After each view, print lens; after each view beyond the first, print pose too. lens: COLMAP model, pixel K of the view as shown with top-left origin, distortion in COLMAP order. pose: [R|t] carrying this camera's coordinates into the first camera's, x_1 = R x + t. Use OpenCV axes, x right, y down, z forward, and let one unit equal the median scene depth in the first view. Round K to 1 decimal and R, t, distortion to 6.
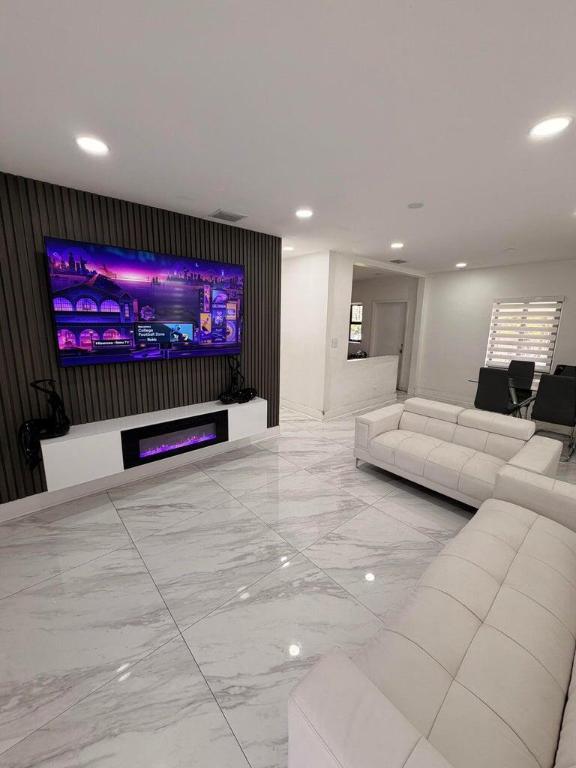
lens RADIAL K [[307.2, 0, 287.5], [0, 307.2, 380.2], [0, 0, 1]] dist [0.002951, 0.000459]
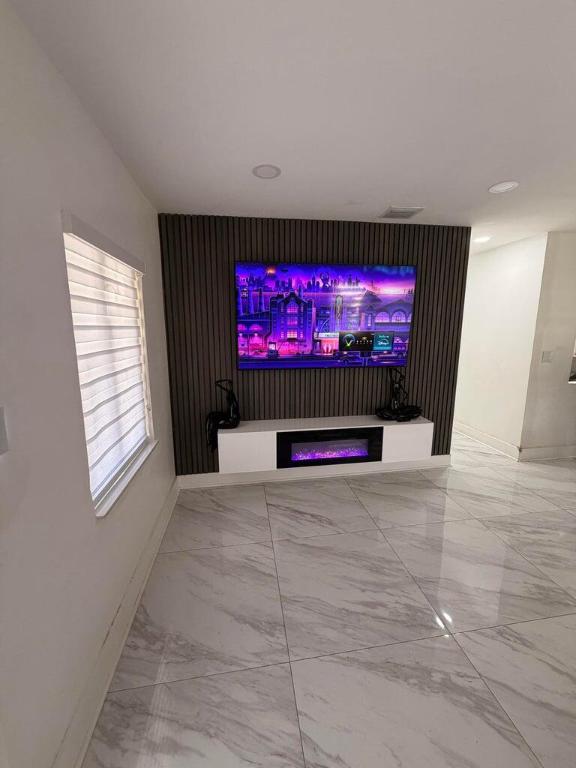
lens RADIAL K [[307.2, 0, 287.5], [0, 307.2, 380.2], [0, 0, 1]] dist [0.002951, 0.000459]
pose [[0.841754, 0.071068, -0.535163, 0.047386], [-0.088323, 0.996070, -0.006648, -0.011402], [0.532587, 0.052863, 0.844723, 0.091015]]
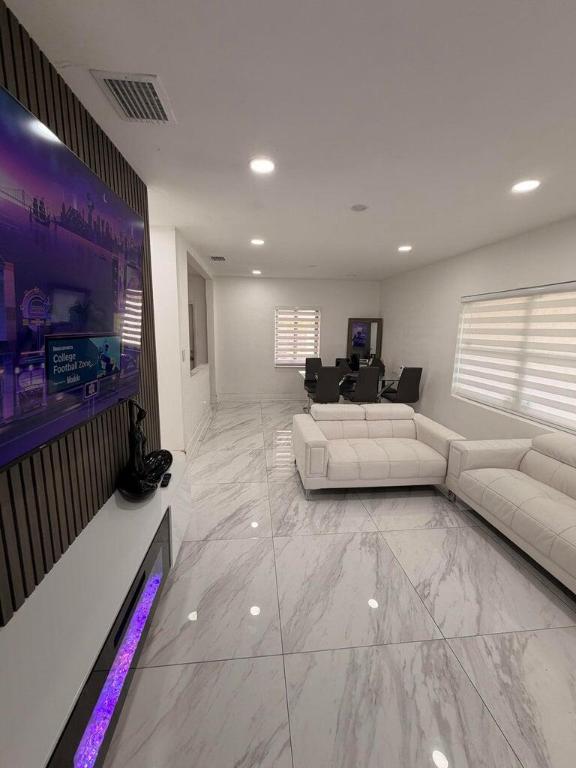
lens RADIAL K [[307.2, 0, 287.5], [0, 307.2, 380.2], [0, 0, 1]] dist [0.002951, 0.000459]
pose [[0.571466, -0.146127, 0.807511, -0.518549], [0.151043, 0.985936, 0.071524, -0.130109], [-0.806606, 0.081095, 0.585501, 0.611411]]
